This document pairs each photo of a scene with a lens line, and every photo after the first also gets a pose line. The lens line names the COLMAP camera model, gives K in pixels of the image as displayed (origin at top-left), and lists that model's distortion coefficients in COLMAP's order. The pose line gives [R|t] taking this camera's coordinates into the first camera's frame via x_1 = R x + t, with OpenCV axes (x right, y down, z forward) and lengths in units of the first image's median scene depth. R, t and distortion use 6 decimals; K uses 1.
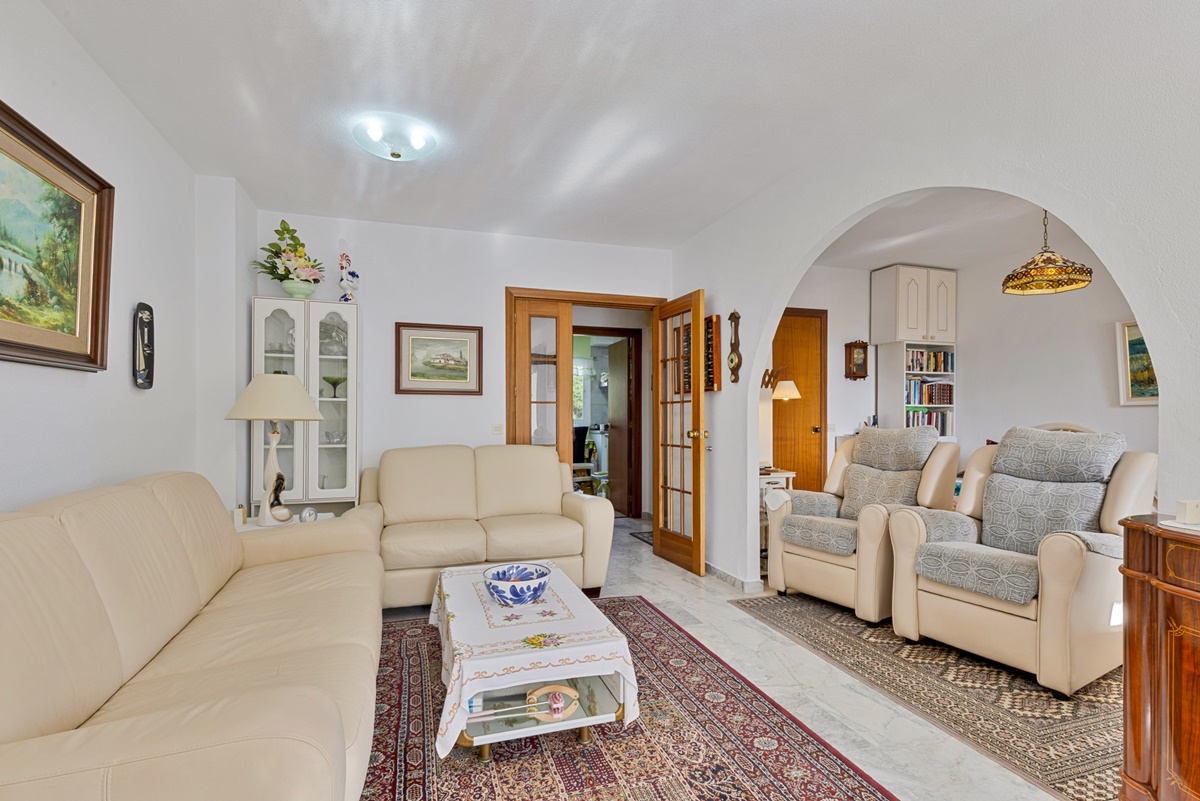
lens RADIAL K [[564.1, 0, 613.9], [0, 564.1, 418.4], [0, 0, 1]] dist [0.010565, -0.002399]
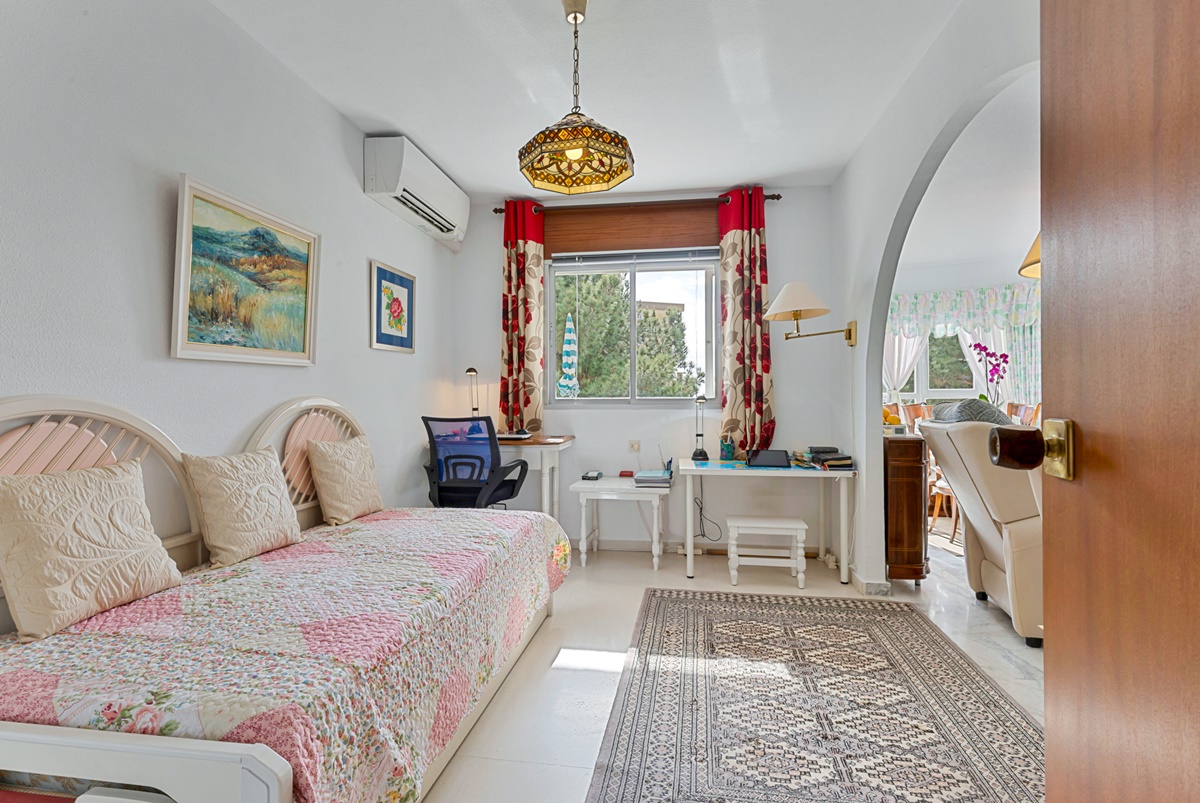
lens RADIAL K [[564.1, 0, 606.9], [0, 564.1, 402.3], [0, 0, 1]] dist [0.010565, -0.002399]
pose [[-0.886433, -0.001469, 0.462855, 0.287483], [0.003770, 0.999939, 0.010394, 0.008079], [-0.462842, 0.010959, -0.886373, 0.984762]]
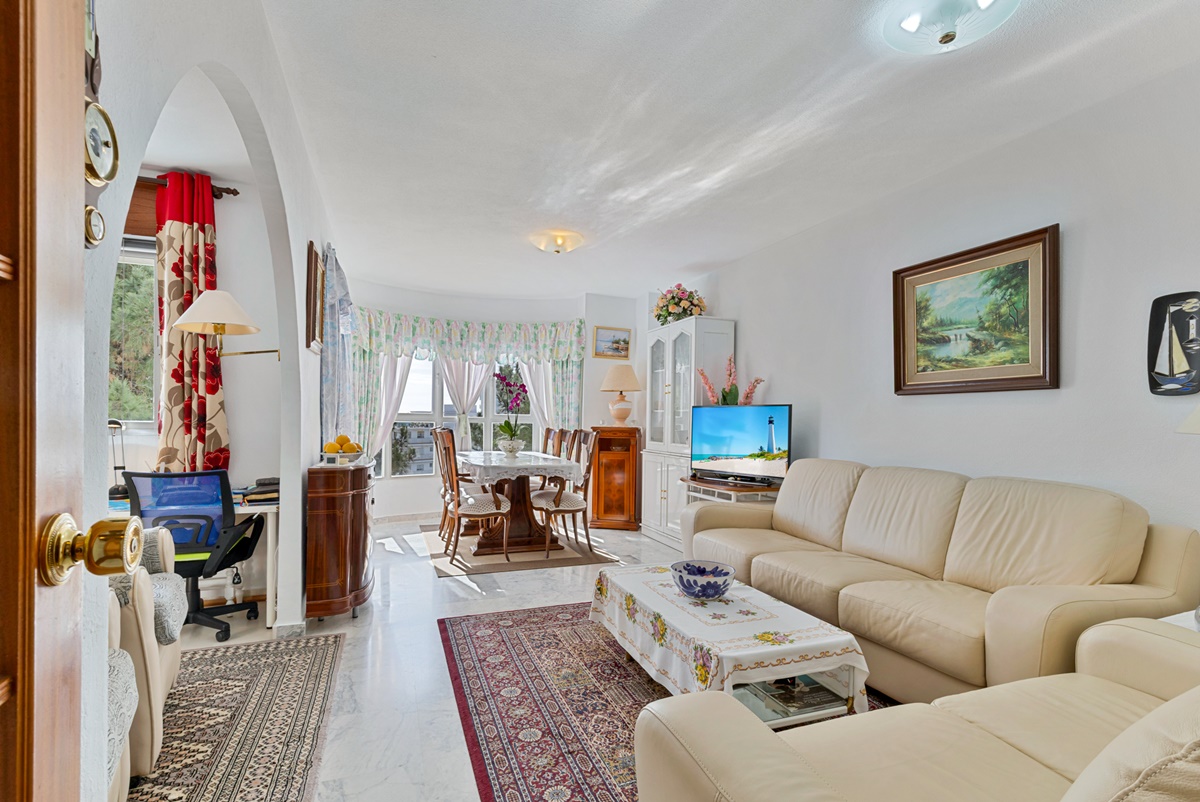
lens RADIAL K [[564.1, 0, 610.5], [0, 564.1, 441.4], [0, 0, 1]] dist [0.010565, -0.002399]
pose [[-0.999156, -0.014204, -0.038535, 0.019903], [-0.015930, 0.998865, 0.044882, -0.004235], [0.037854, 0.045458, -0.998249, 0.895679]]
